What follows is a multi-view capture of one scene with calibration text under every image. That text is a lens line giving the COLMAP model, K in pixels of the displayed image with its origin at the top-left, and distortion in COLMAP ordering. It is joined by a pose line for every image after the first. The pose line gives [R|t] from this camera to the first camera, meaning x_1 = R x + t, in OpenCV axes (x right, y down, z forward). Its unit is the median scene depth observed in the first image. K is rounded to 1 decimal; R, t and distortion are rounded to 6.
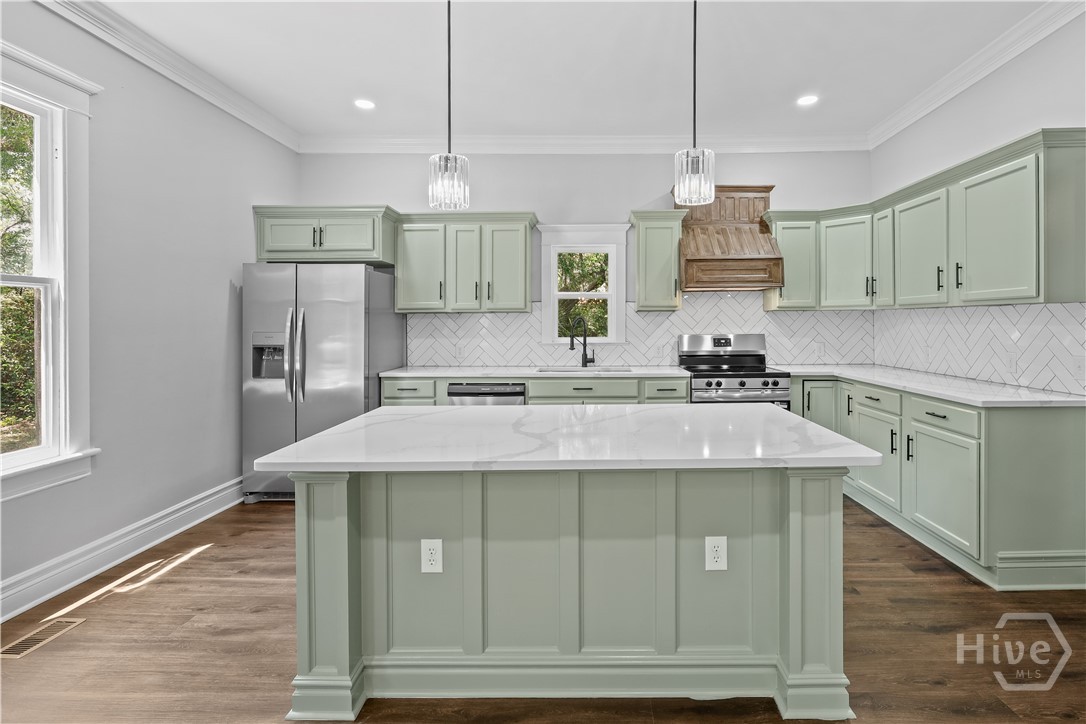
lens RADIAL K [[546.6, 0, 582.7], [0, 546.6, 325.8], [0, 0, 1]] dist [-0.001836, -0.000223]
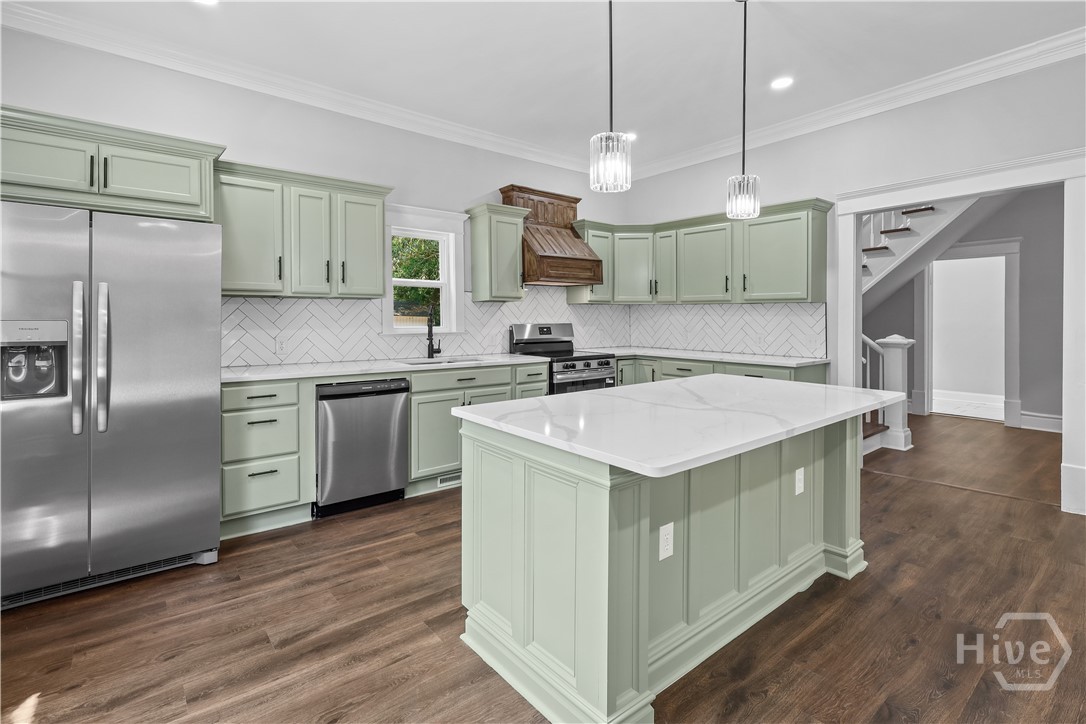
lens RADIAL K [[518.8, 0, 561.8], [0, 518.8, 322.6], [0, 0, 1]] dist [-0.001240, 0.000601]
pose [[0.759020, -0.000780, 0.651066, -0.448568], [-0.004040, 0.999974, 0.005908, 0.007465], [-0.651054, -0.007115, 0.758998, 0.177616]]
